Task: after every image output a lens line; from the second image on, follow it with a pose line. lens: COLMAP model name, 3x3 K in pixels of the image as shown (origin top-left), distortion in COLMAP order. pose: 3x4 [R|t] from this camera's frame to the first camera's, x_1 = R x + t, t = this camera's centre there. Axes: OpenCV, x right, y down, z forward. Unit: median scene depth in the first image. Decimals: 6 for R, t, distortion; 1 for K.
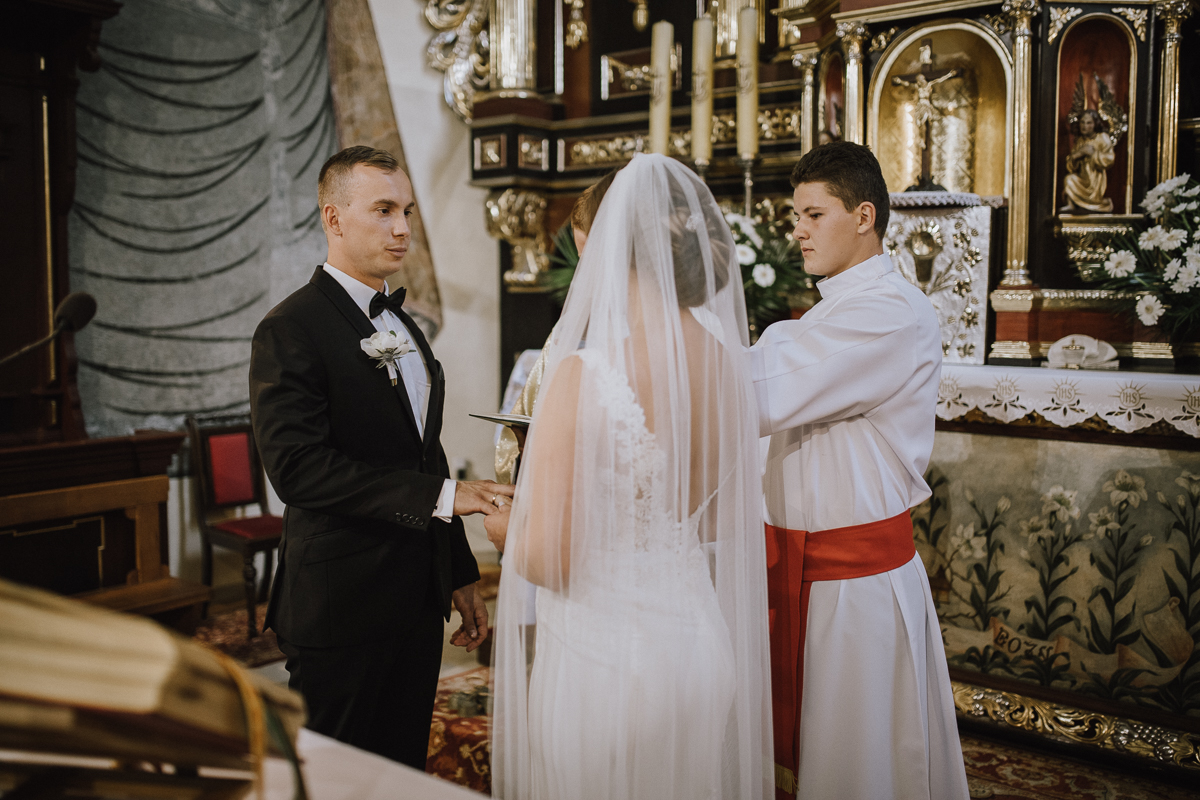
lens RADIAL K [[1147.5, 0, 600.0], [0, 1147.5, 400.0], [0, 0, 1]] dist [-0.058916, 0.091184]
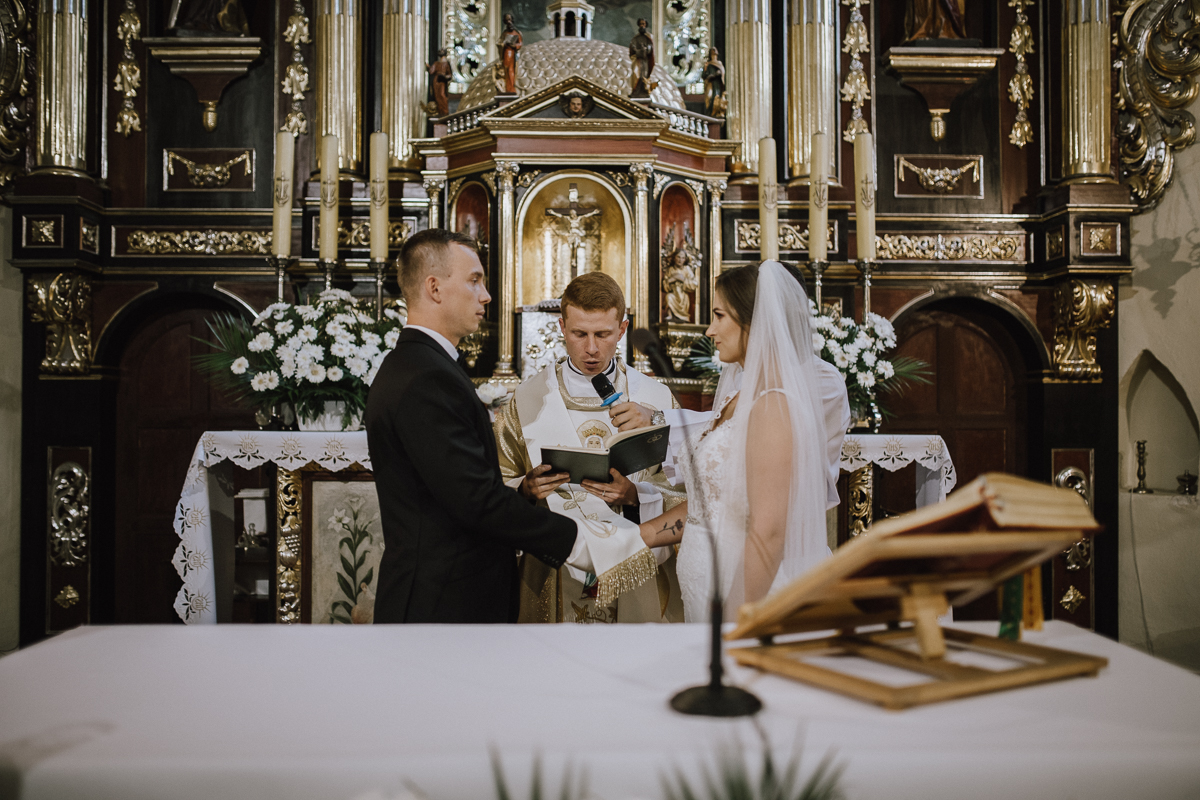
lens RADIAL K [[1147.5, 0, 600.0], [0, 1147.5, 400.0], [0, 0, 1]] dist [-0.058916, 0.091184]
pose [[0.772357, 0.009143, 0.635122, -0.405334], [0.055733, 0.995064, -0.082101, 0.029524], [-0.632738, 0.098808, 0.768036, 0.002035]]
